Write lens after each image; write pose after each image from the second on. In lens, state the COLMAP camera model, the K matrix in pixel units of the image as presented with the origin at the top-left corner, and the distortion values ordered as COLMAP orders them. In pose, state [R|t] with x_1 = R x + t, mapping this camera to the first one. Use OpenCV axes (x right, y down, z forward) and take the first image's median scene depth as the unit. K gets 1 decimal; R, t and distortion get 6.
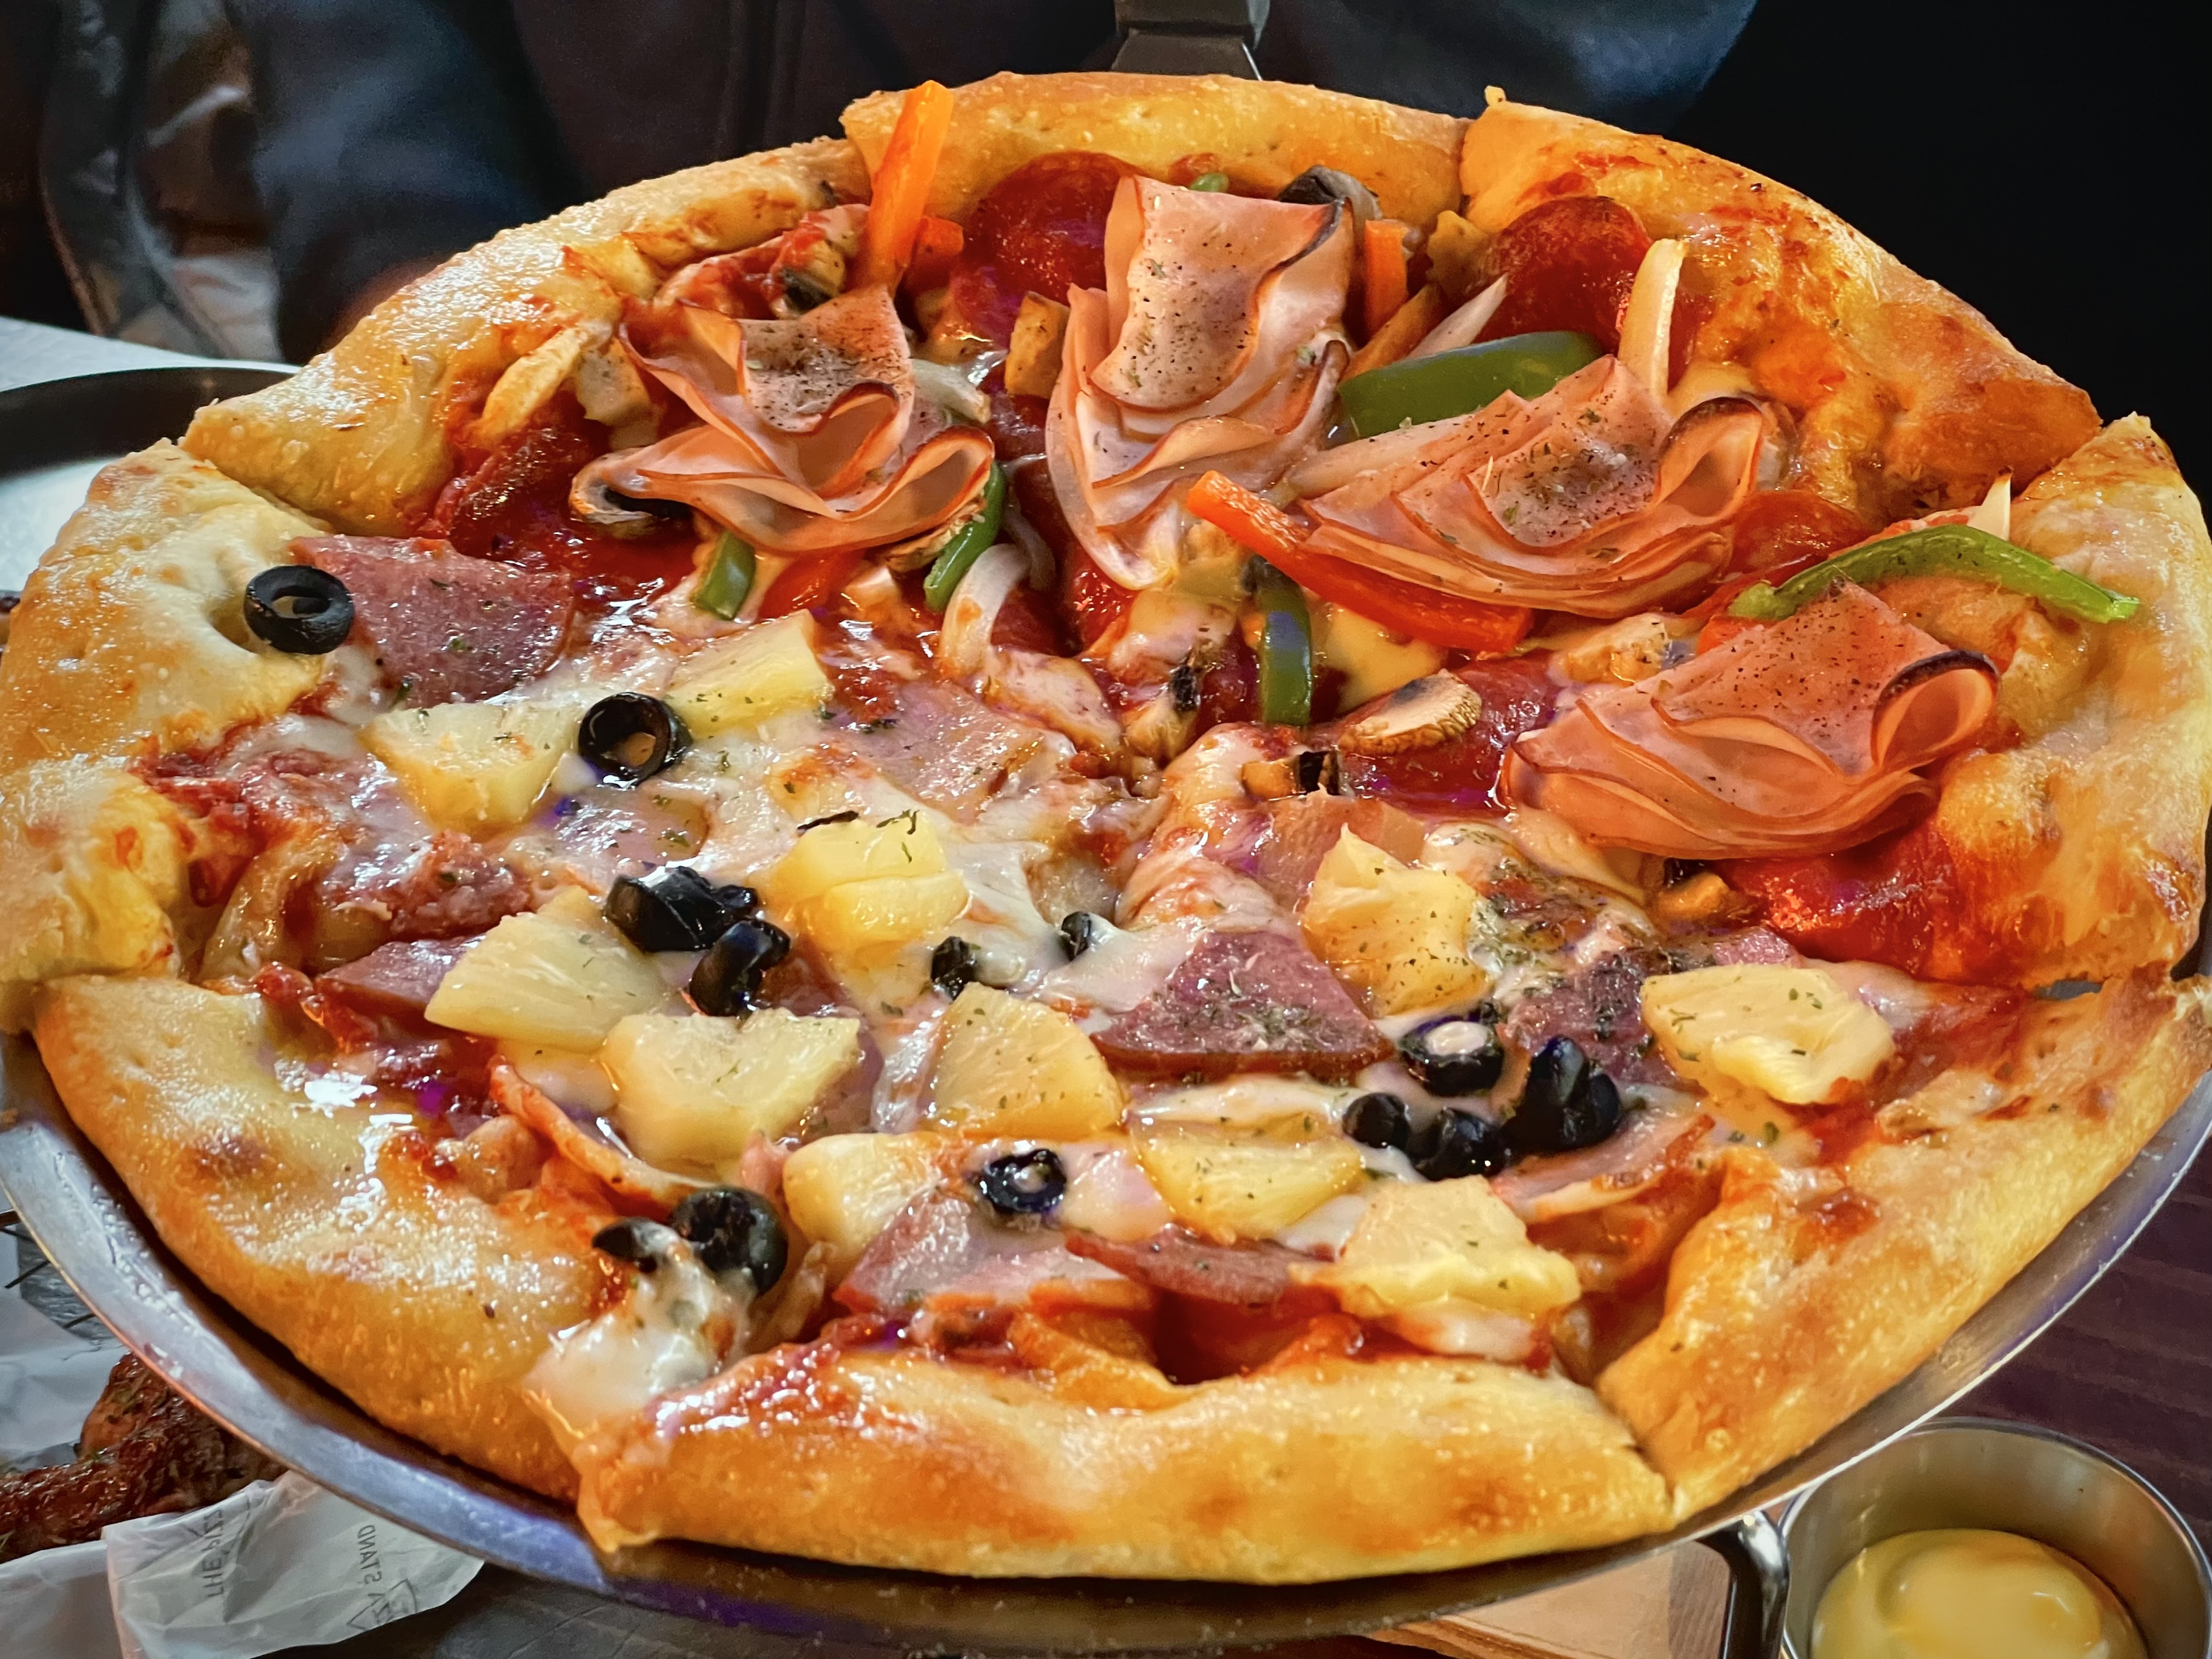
lens RADIAL K [[3338.7, 0, 1106.1], [0, 3338.7, 834.8], [0, 0, 1]] dist [-0.007766, 0.000000]
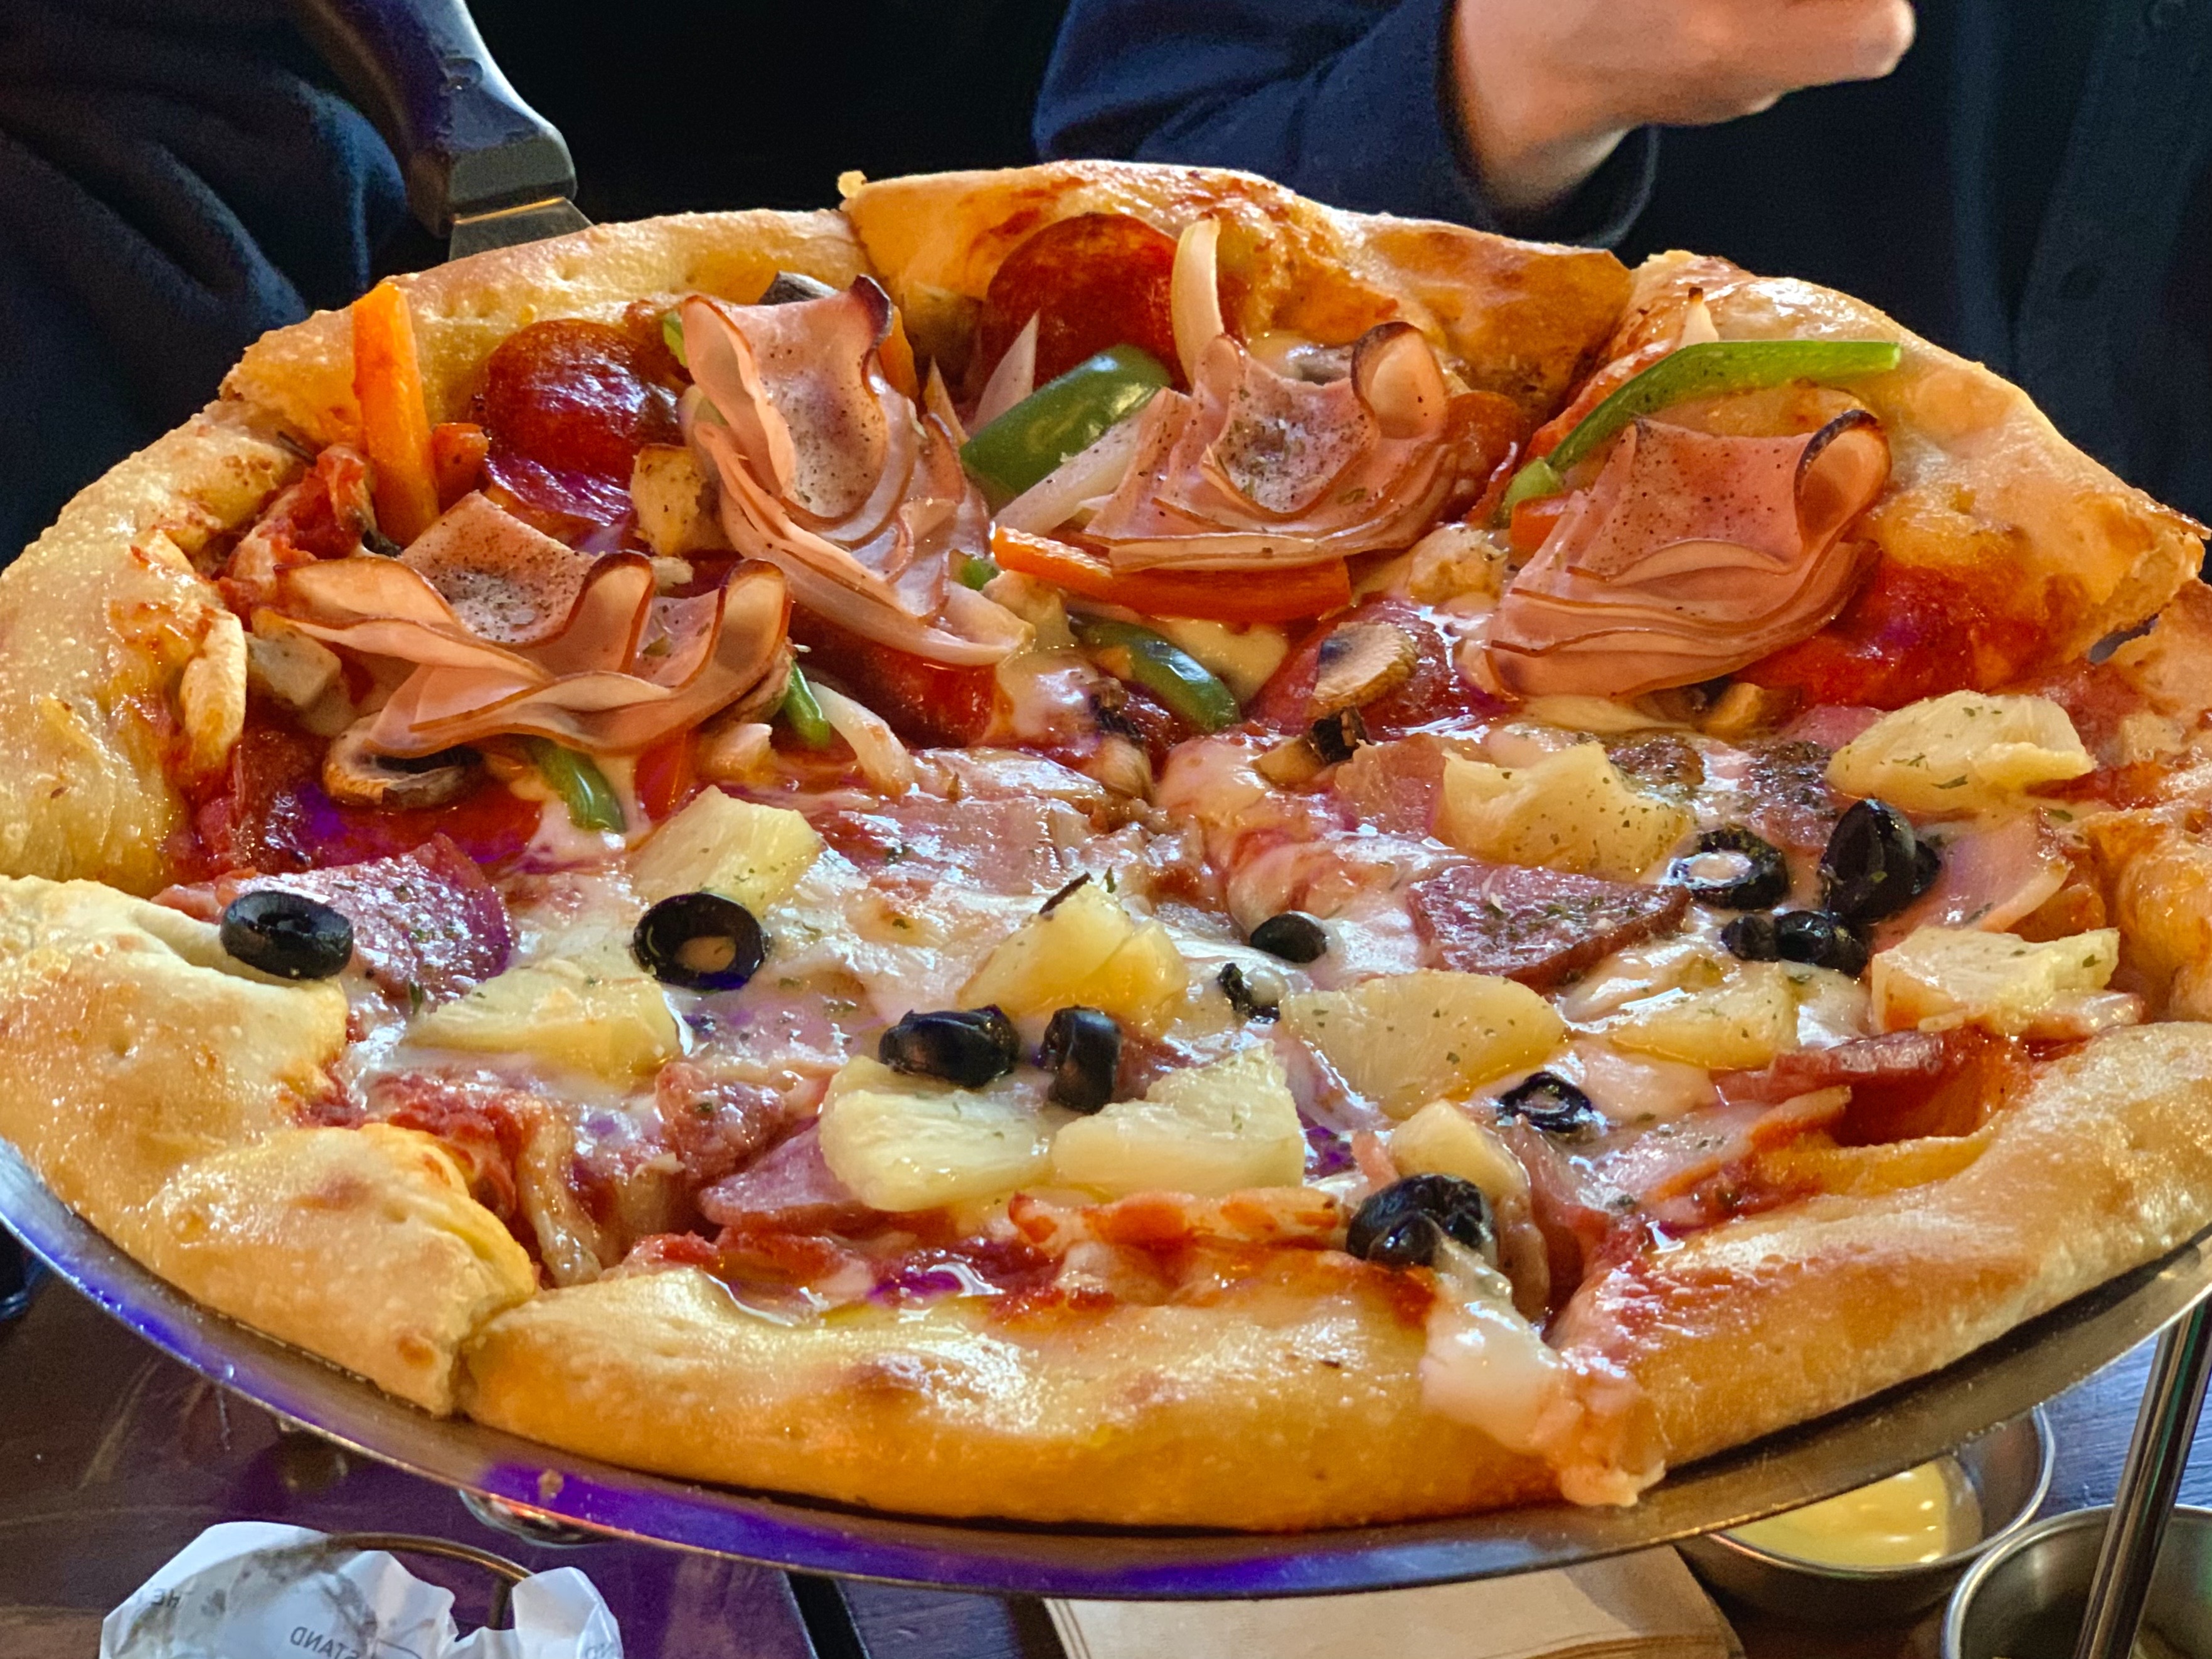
lens RADIAL K [[3656.2, 0, 1104.0], [0, 3656.2, 824.4], [0, 0, 1]] dist [0.120776, 0.000000]
pose [[0.818990, -0.317714, 0.477820, -0.498533], [0.370858, 0.928510, -0.018268, -0.000075], [-0.437857, 0.192165, 0.878268, 0.079927]]
